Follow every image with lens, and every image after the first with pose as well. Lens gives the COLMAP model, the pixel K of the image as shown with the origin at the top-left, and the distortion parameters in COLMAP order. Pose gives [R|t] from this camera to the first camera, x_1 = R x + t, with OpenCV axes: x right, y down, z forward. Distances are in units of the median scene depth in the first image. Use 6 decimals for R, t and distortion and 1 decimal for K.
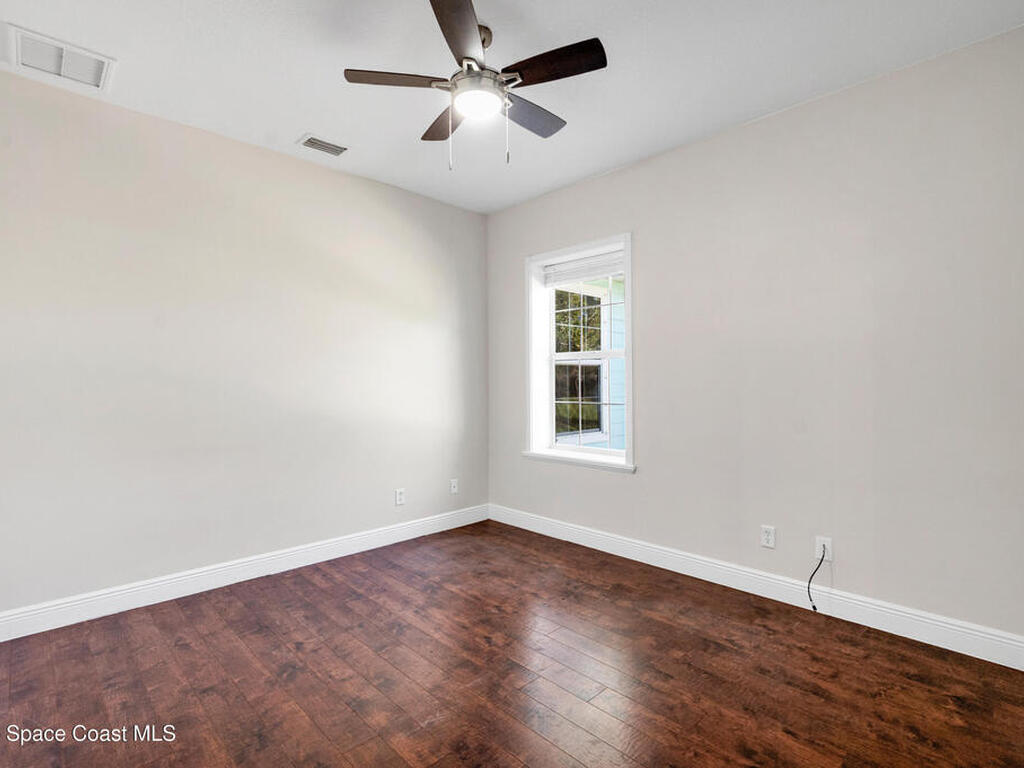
lens RADIAL K [[518.3, 0, 508.9], [0, 518.3, 385.2], [0, 0, 1]] dist [-0.002581, 0.001399]
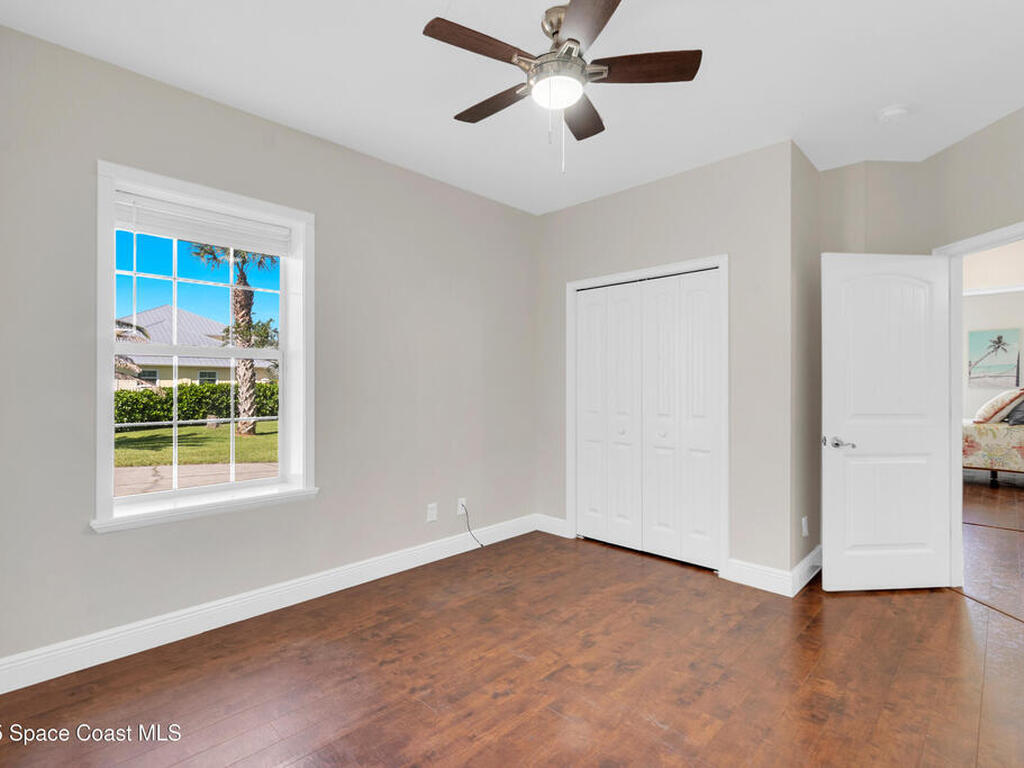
lens RADIAL K [[518.3, 0, 504.8], [0, 518.3, 384.3], [0, 0, 1]] dist [-0.002581, 0.001399]
pose [[-0.038046, 0.003068, 0.999271, -0.812768], [0.004903, 0.999984, -0.002883, -0.013646], [-0.999264, 0.004789, -0.038061, 0.933568]]
